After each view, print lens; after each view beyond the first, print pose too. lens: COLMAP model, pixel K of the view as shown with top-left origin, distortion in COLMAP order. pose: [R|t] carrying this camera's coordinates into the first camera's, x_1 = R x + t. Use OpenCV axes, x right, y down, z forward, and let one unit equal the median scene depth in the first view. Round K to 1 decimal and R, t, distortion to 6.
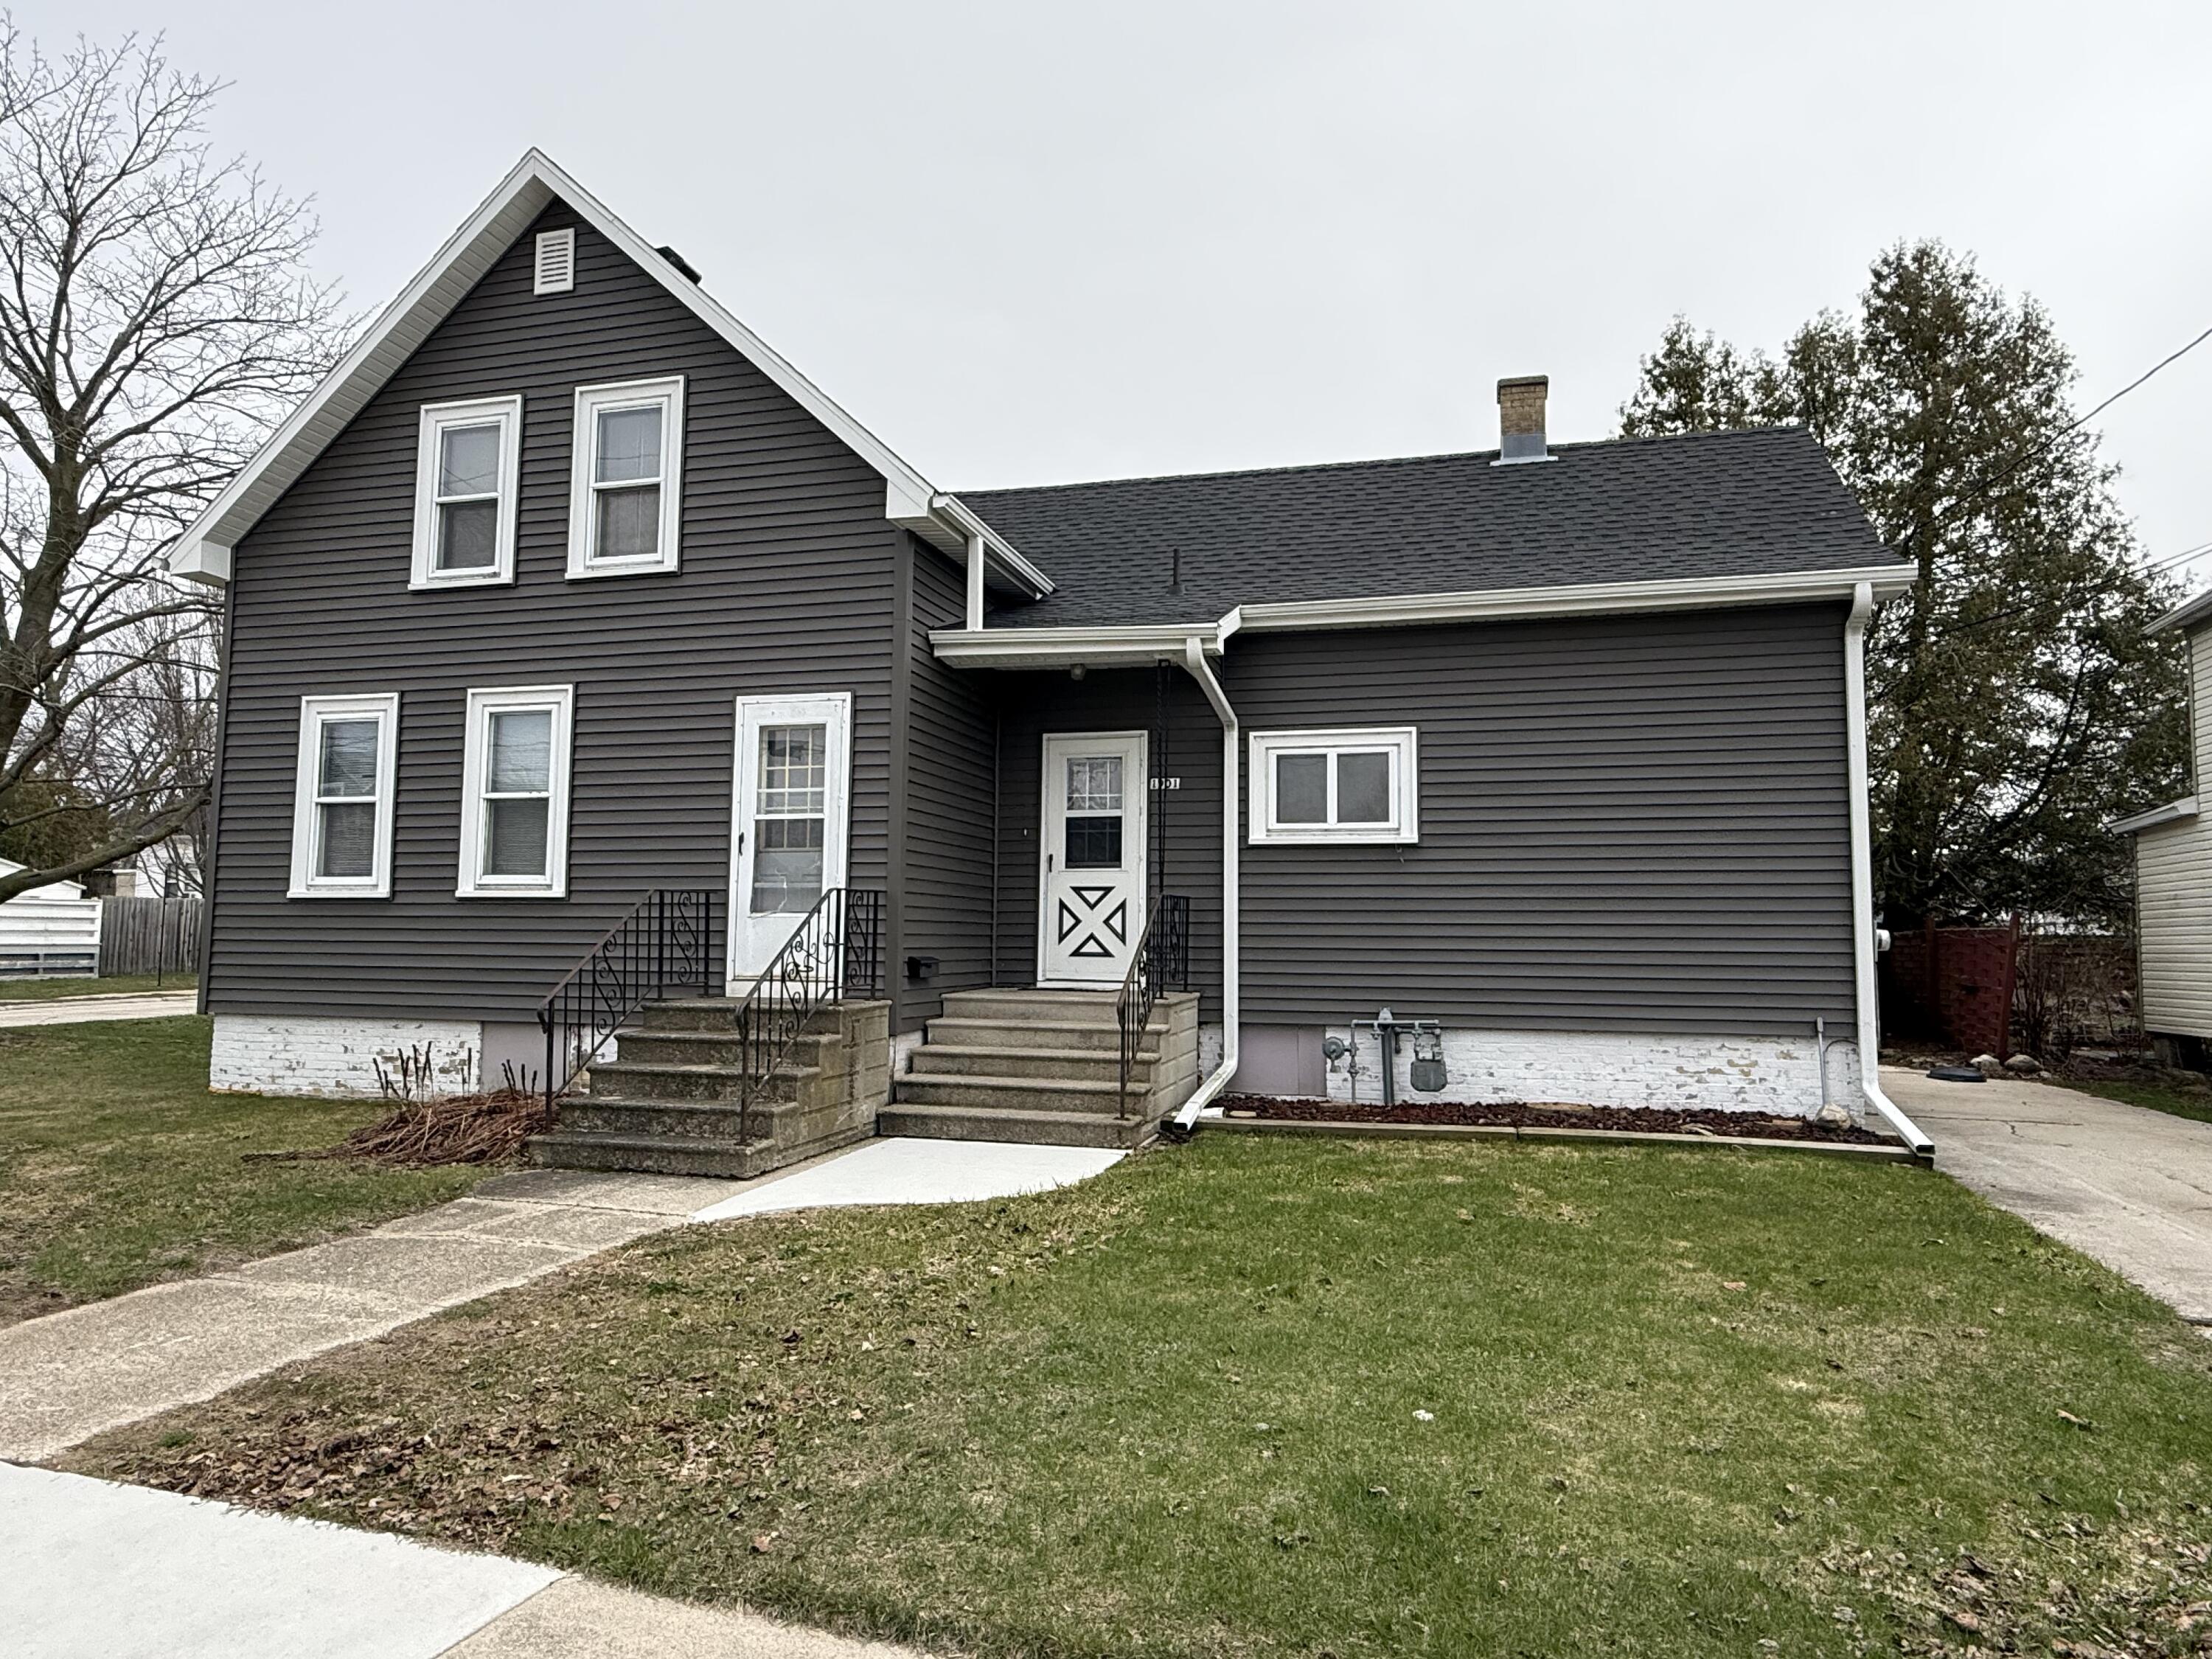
lens RADIAL K [[1340.2, 0, 1099.2], [0, 1340.2, 836.2], [0, 0, 1]] dist [0.001135, 0.002213]
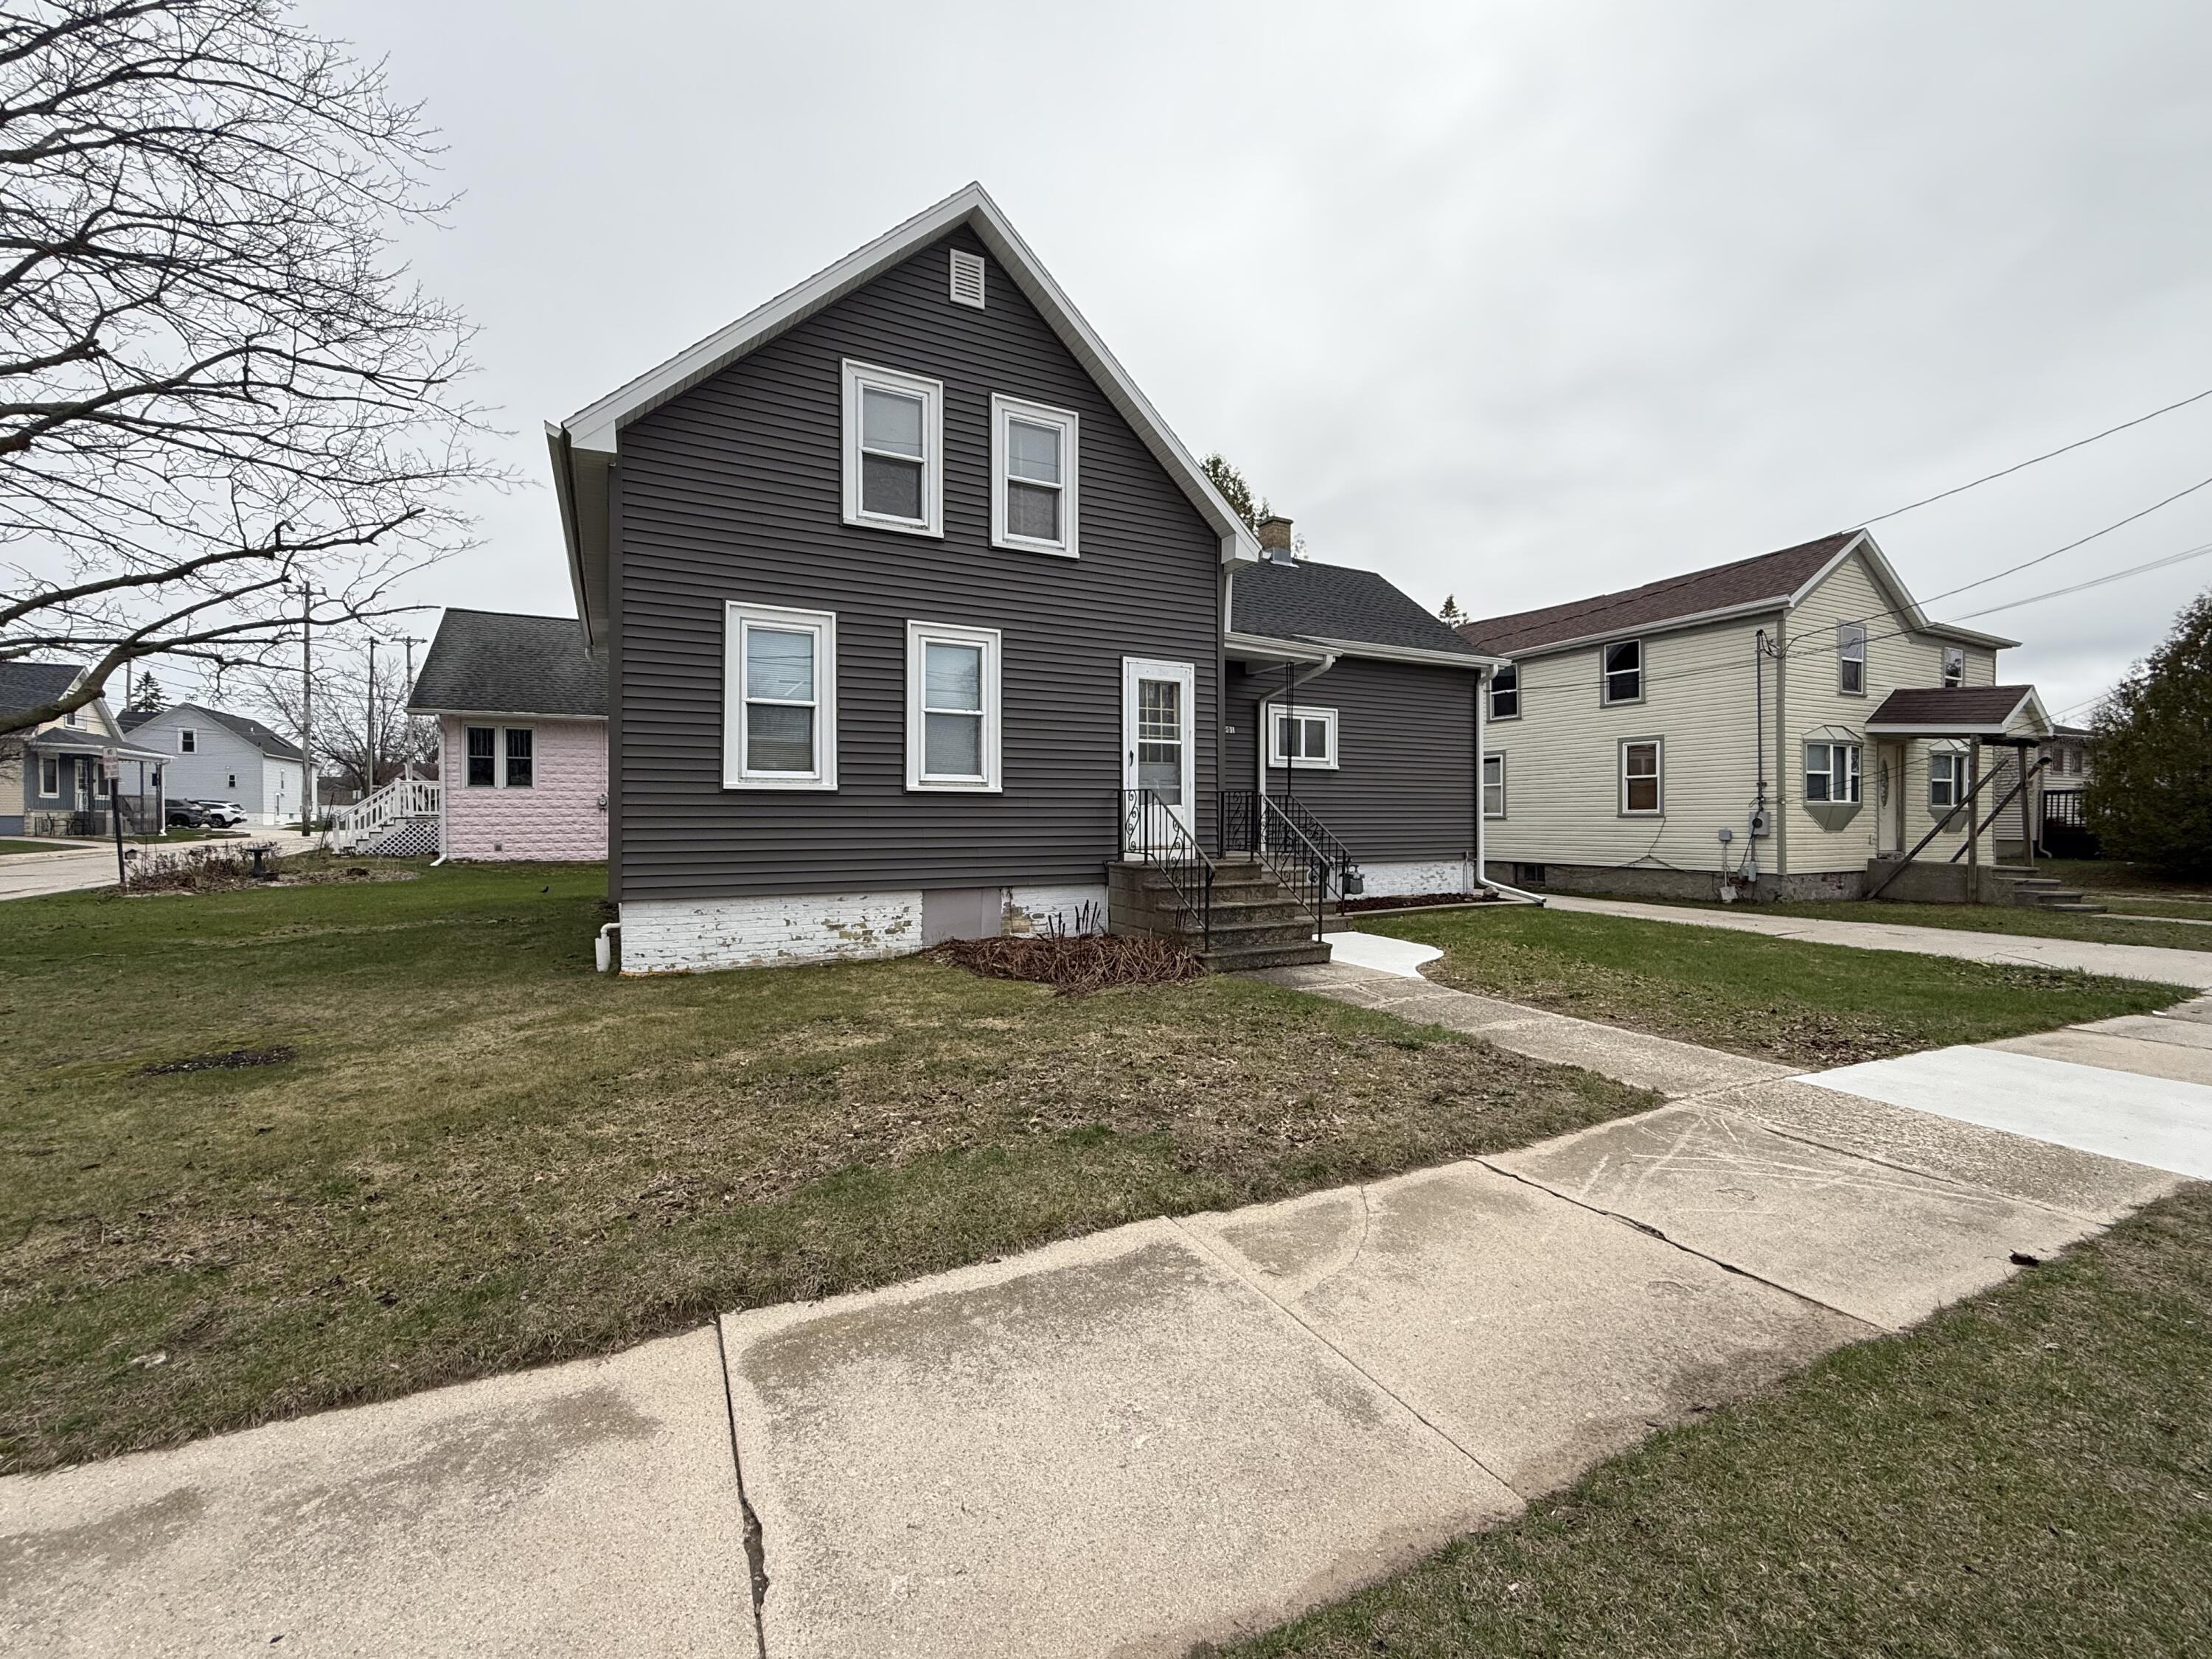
lens RADIAL K [[916.6, 0, 1106.0], [0, 916.6, 829.5], [0, 0, 1]] dist [0.001569, -0.000222]
pose [[0.725411, -0.016486, 0.688118, -0.917386], [-0.045565, 0.996370, 0.071905, 0.011675], [-0.686806, -0.083515, 0.722027, 0.261451]]
